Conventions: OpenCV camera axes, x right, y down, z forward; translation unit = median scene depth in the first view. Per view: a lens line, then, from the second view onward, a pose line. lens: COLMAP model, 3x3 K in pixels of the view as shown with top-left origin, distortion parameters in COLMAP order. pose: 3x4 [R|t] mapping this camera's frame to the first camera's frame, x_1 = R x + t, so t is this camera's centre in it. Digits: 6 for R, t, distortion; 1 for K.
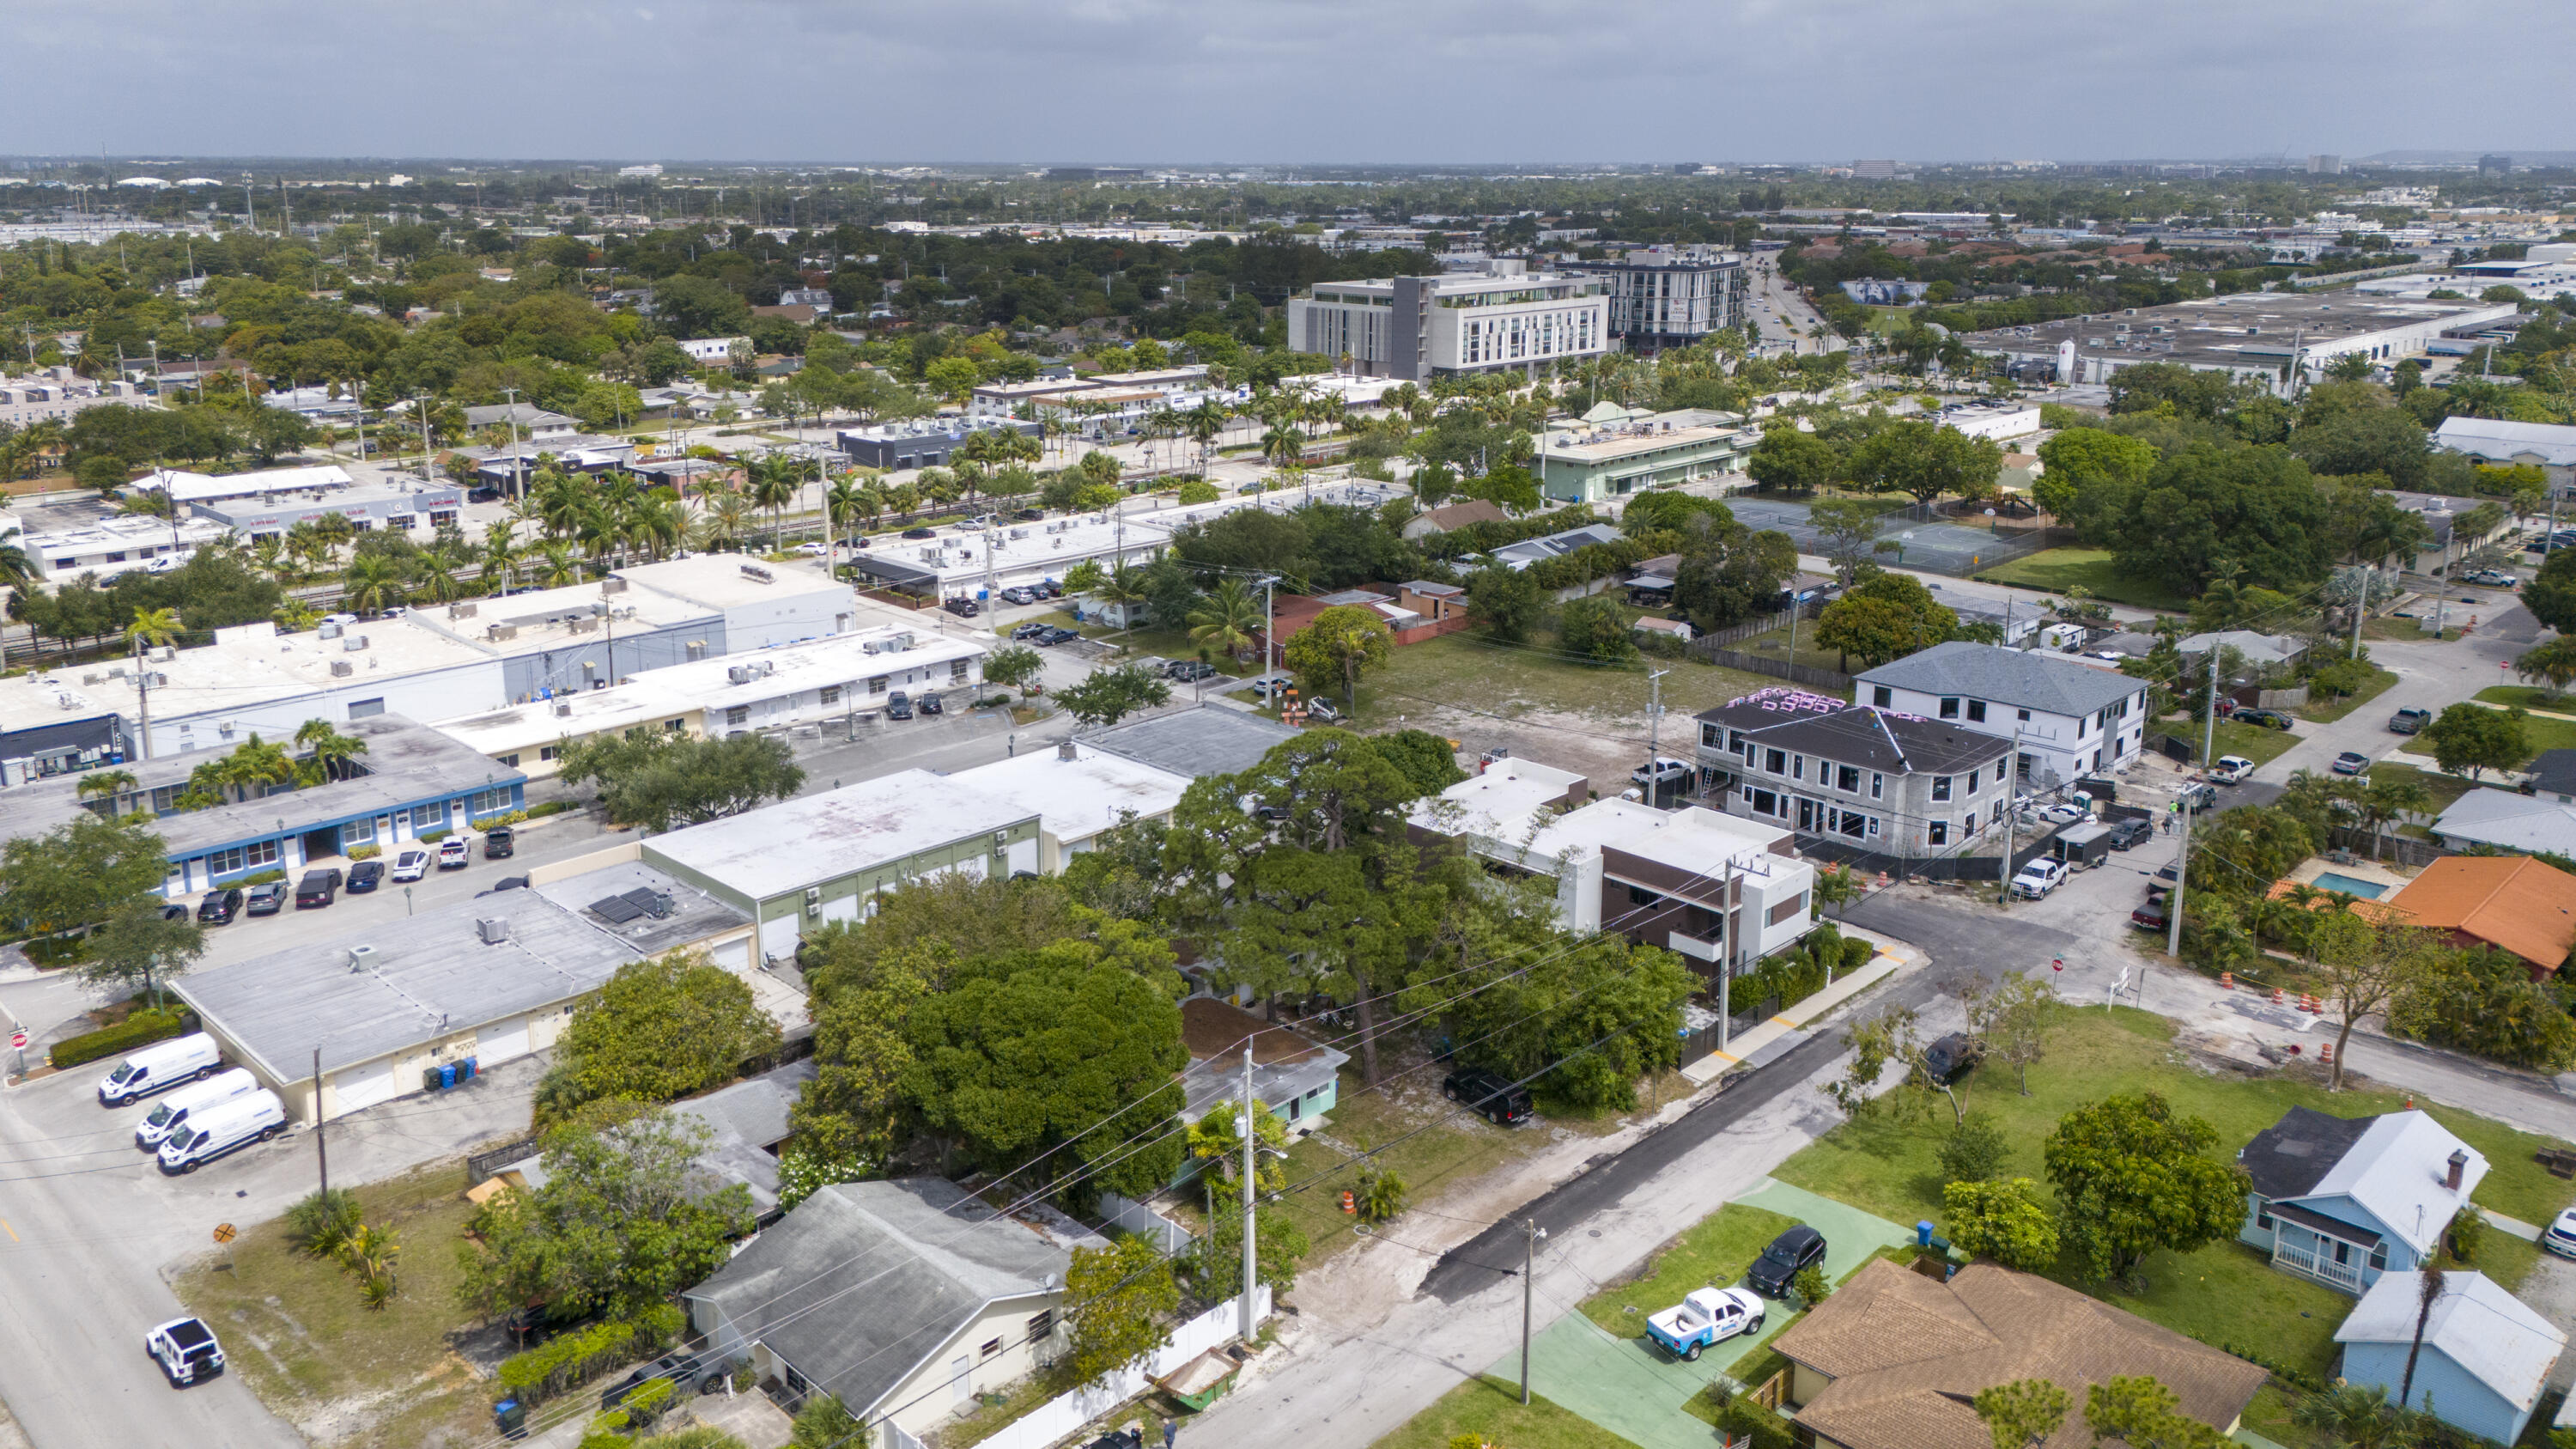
lens RADIAL K [[1899.4, 0, 1298.2], [0, 1899.4, 668.9], [0, 0, 1]] dist [0.114441, -0.149126]
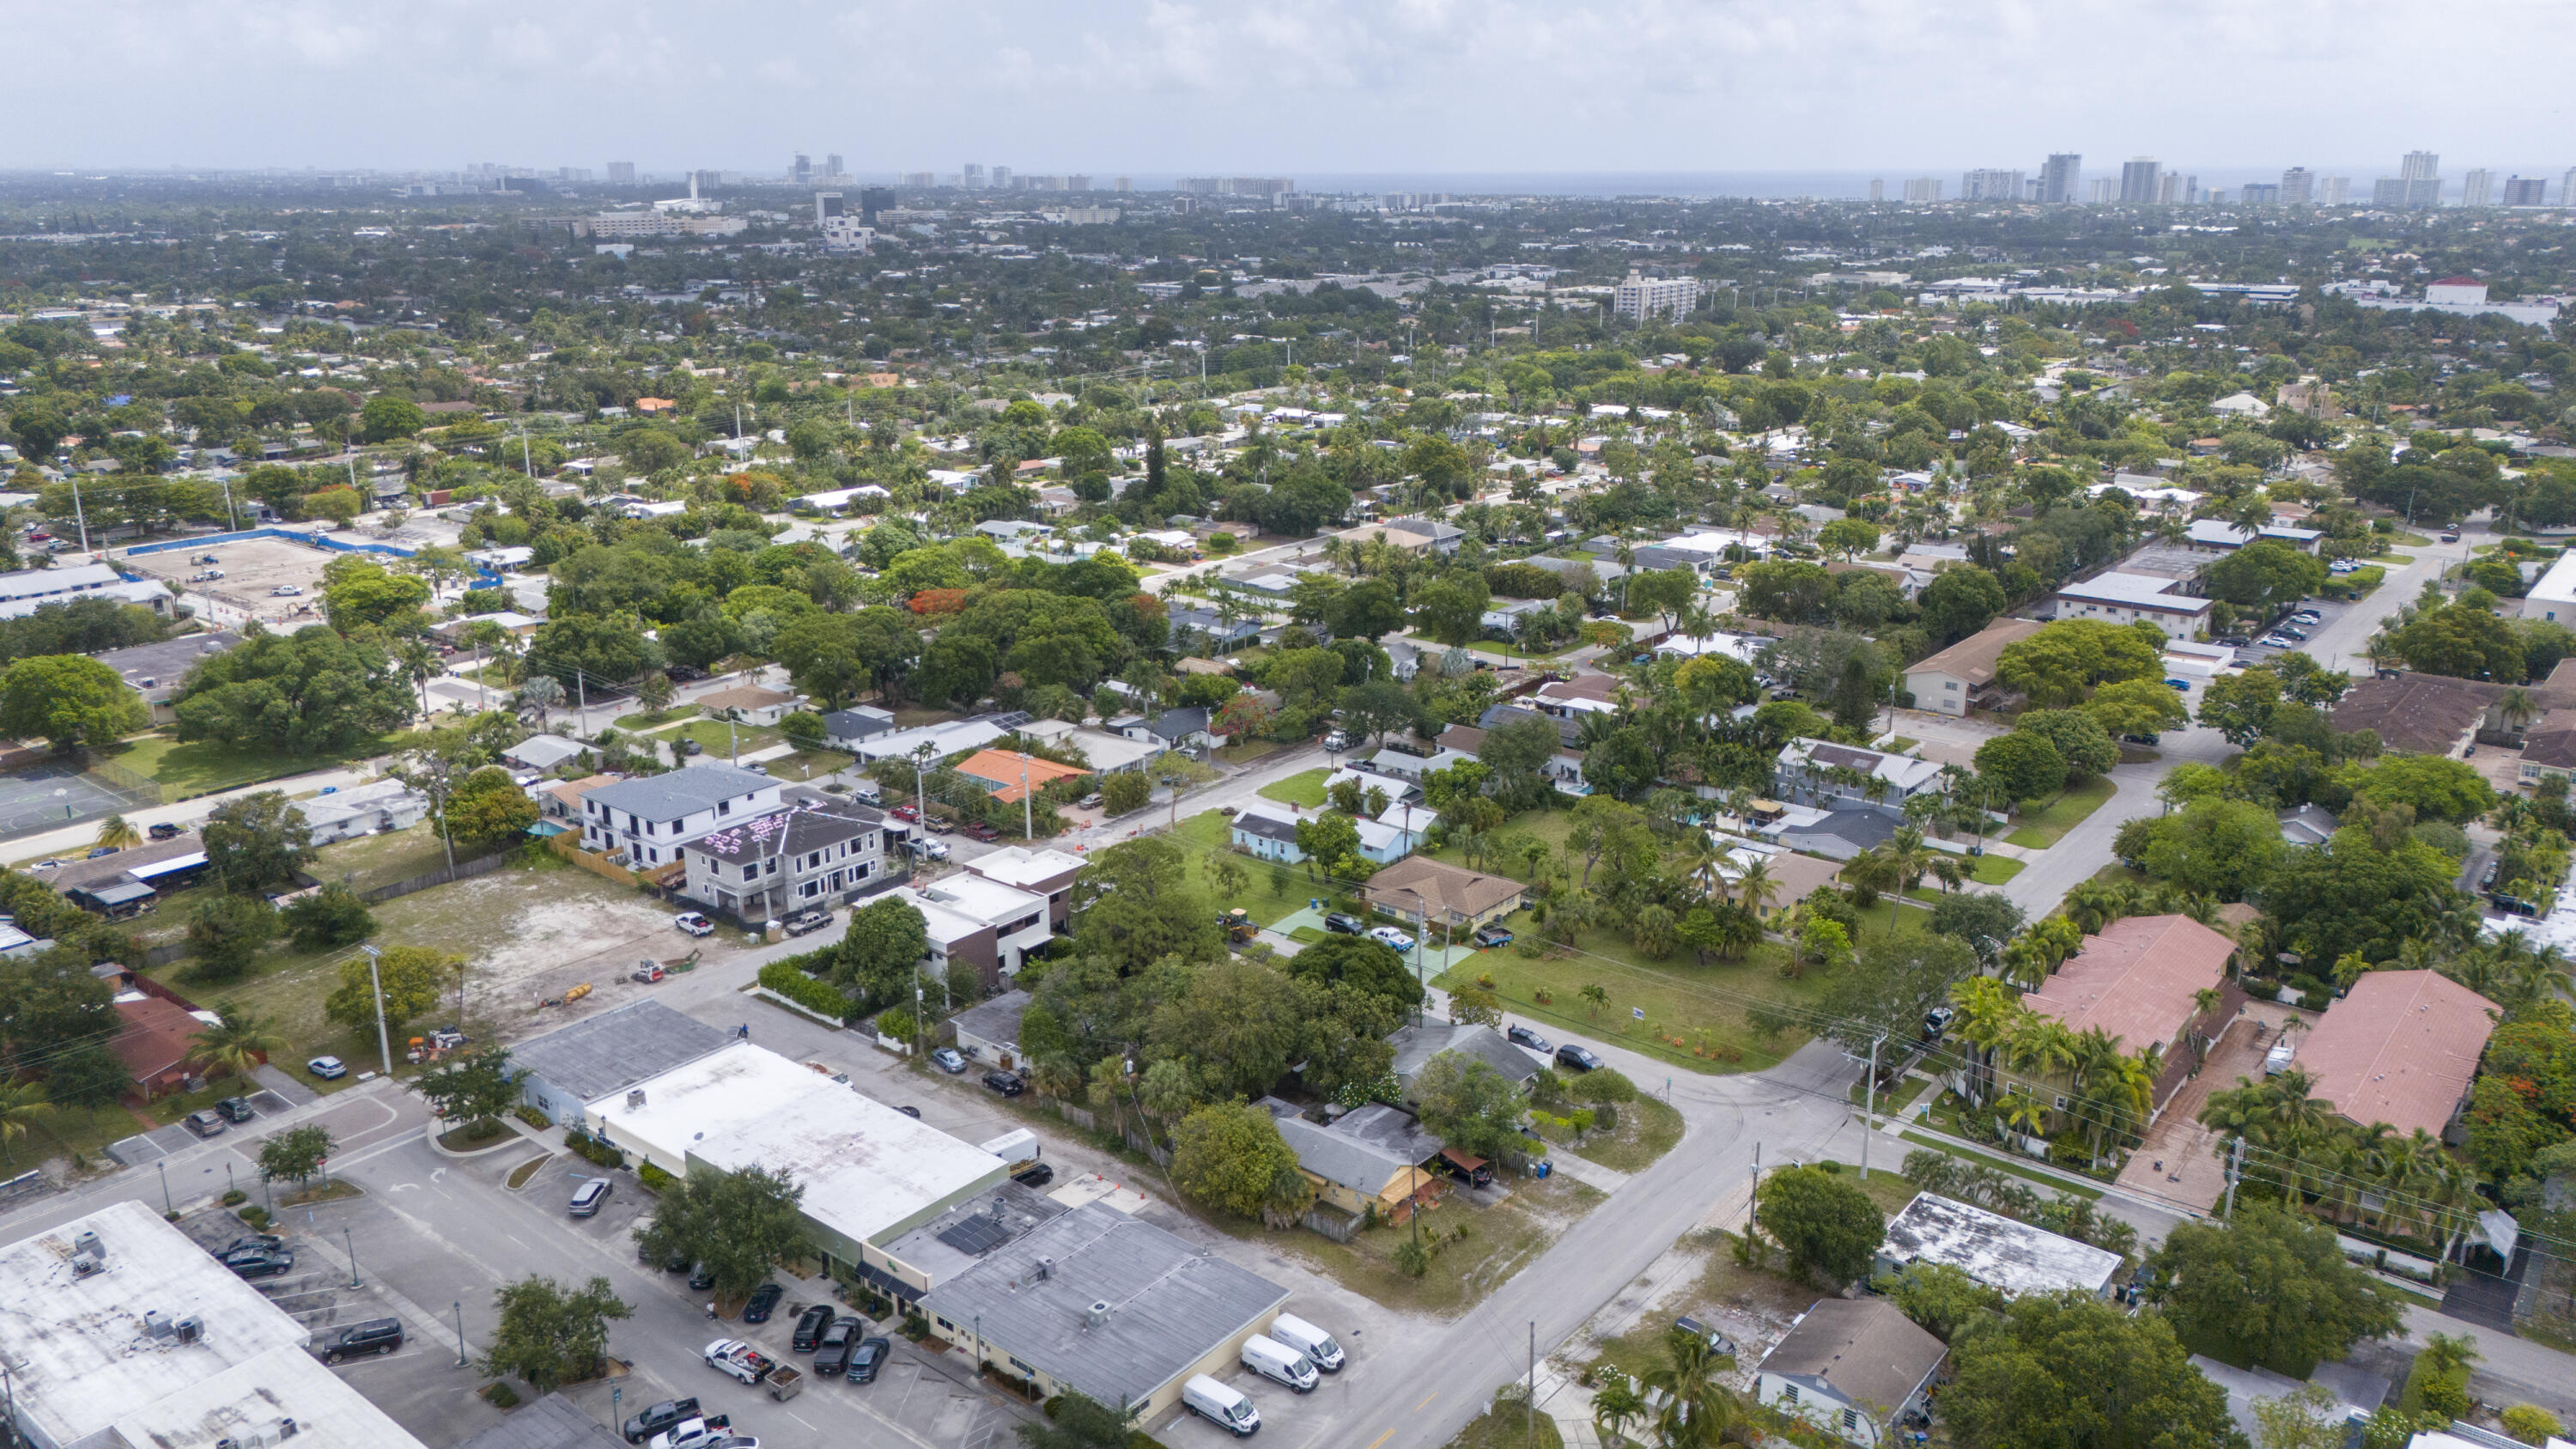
lens RADIAL K [[1847.3, 0, 1278.4], [0, 1847.3, 726.3], [0, 0, 1]] dist [0.078264, -0.076681]
pose [[-0.080825, -0.285063, 0.955095, -1.183197], [0.258097, 0.919561, 0.296299, -0.399298], [-0.962732, 0.270456, -0.000750, 0.621736]]
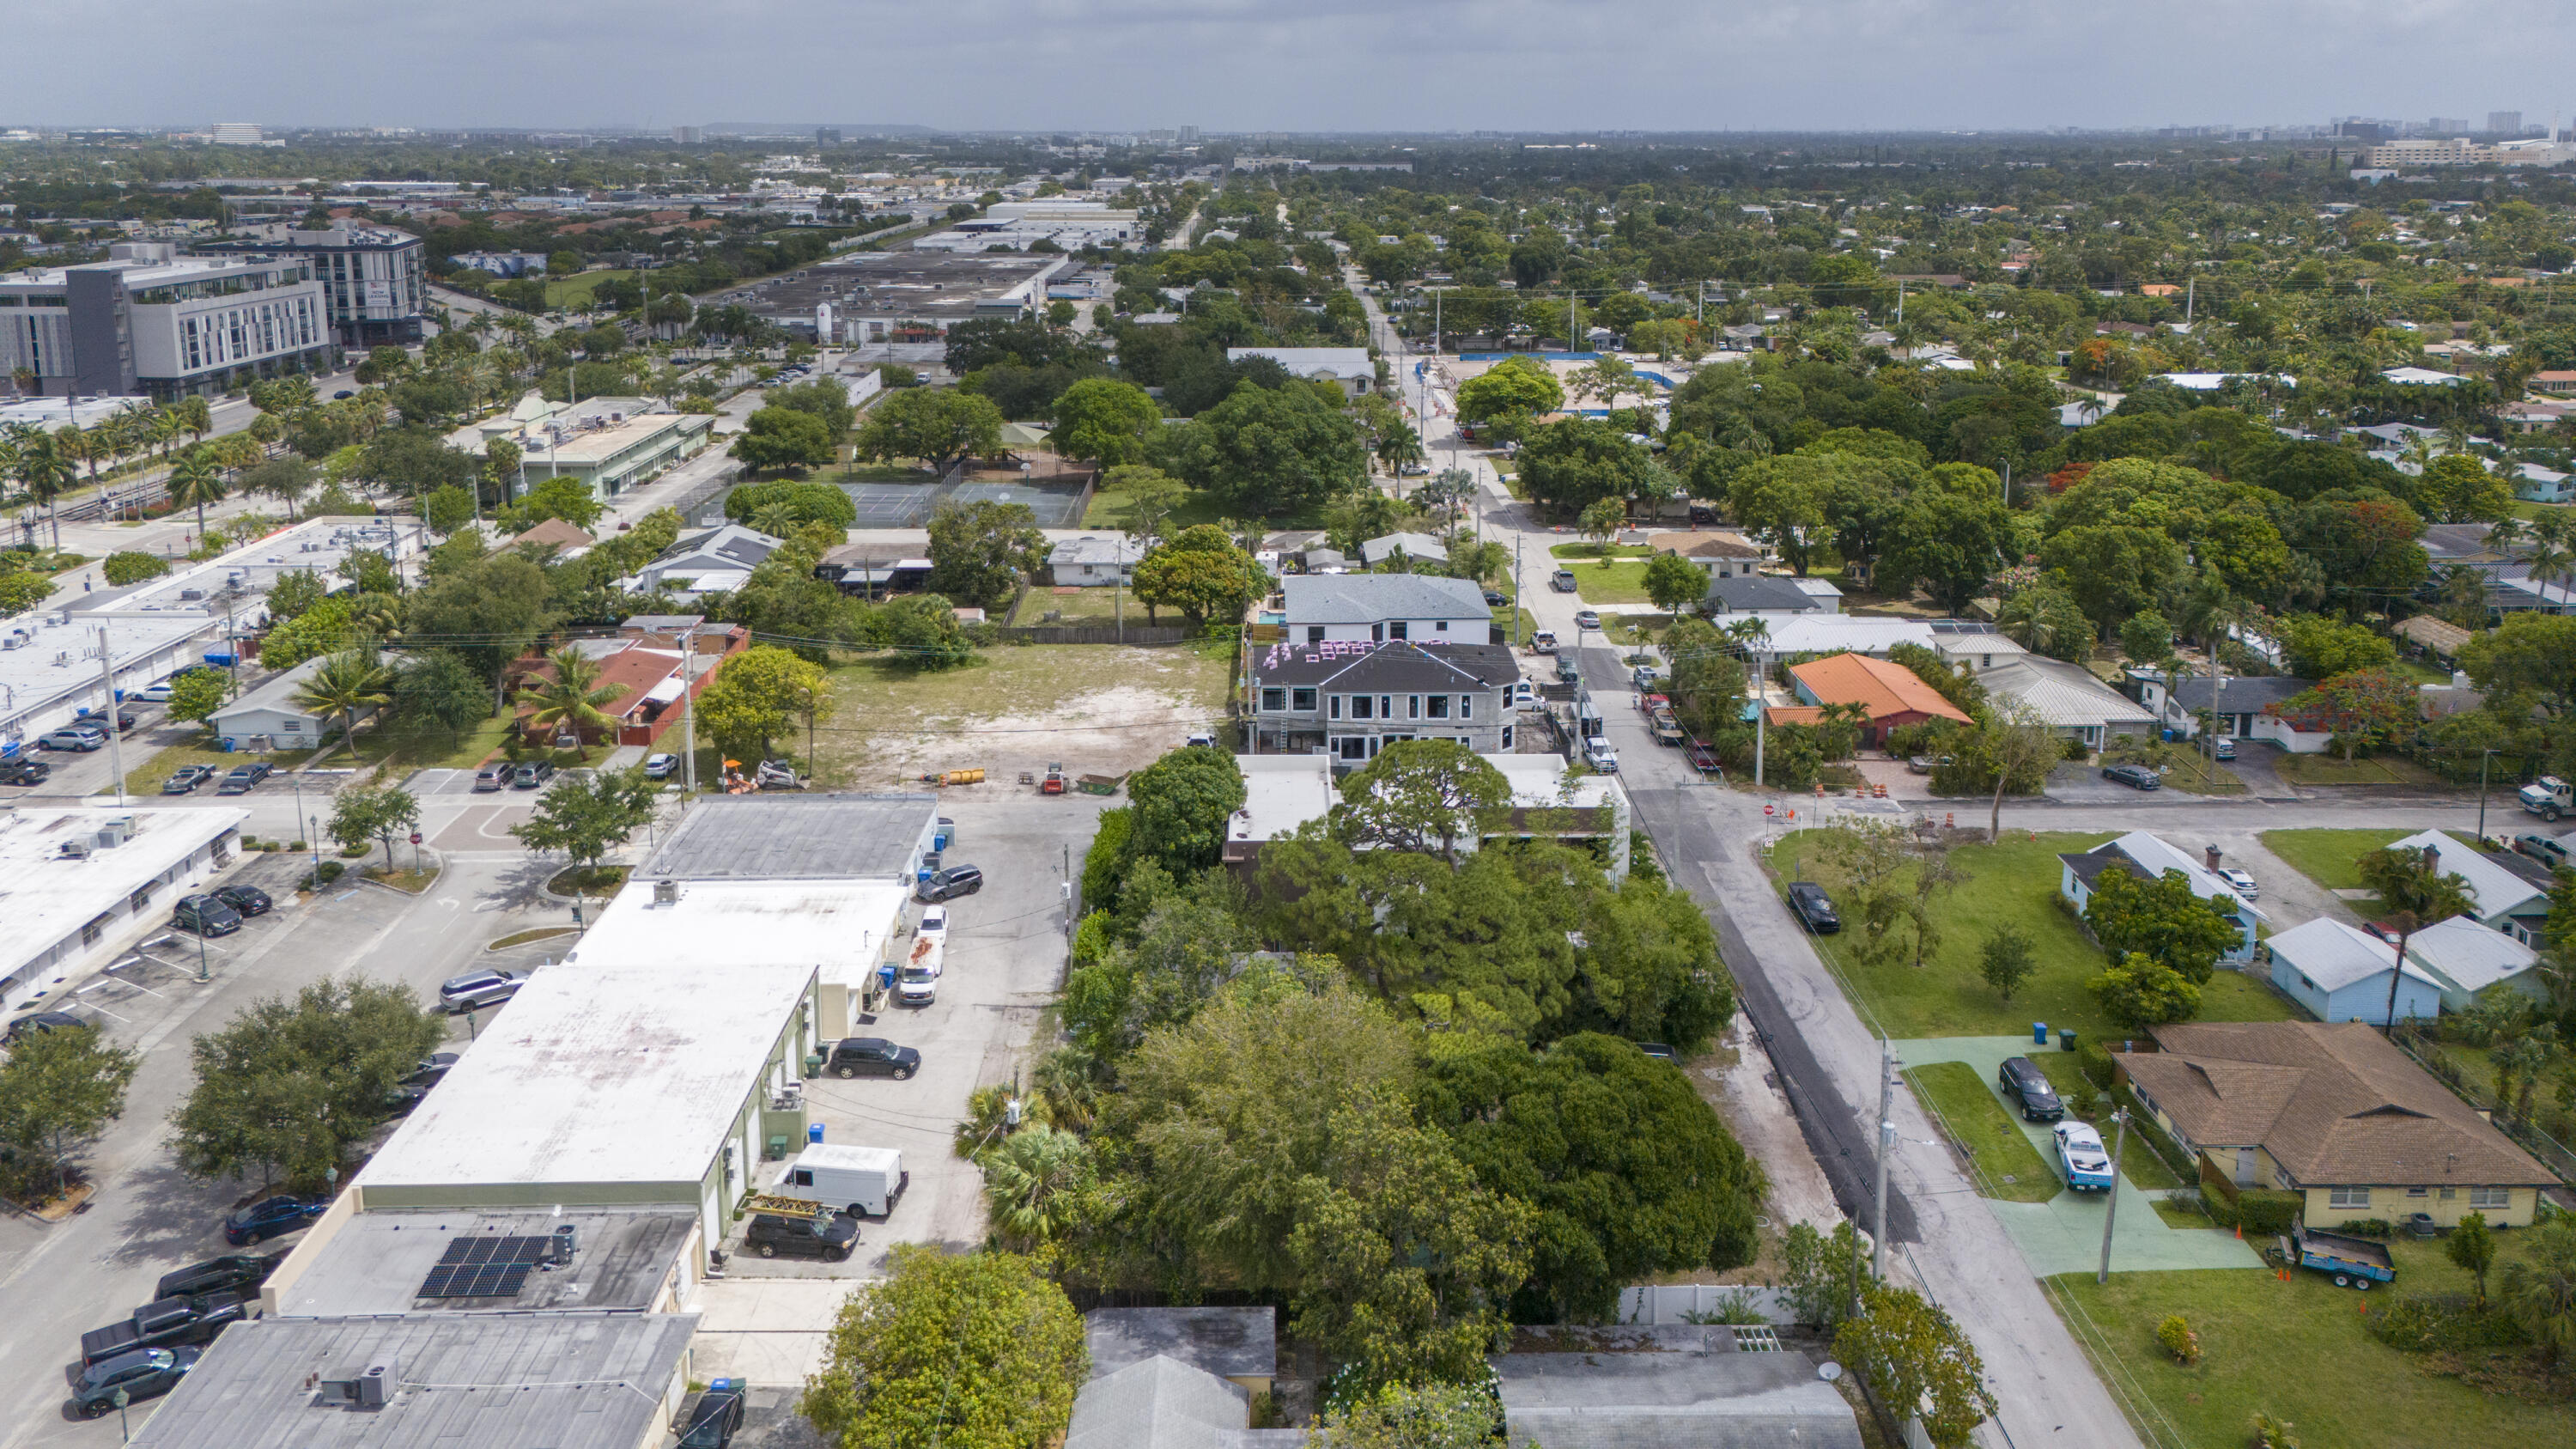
lens RADIAL K [[1921.4, 0, 1323.1], [0, 1921.4, 536.9], [0, 0, 1]] dist [0.014079, 0.001534]
pose [[0.697376, -0.145970, 0.701684, -0.486430], [0.180466, 0.983259, 0.025187, -0.072834], [-0.693613, 0.109065, 0.712043, 0.267915]]
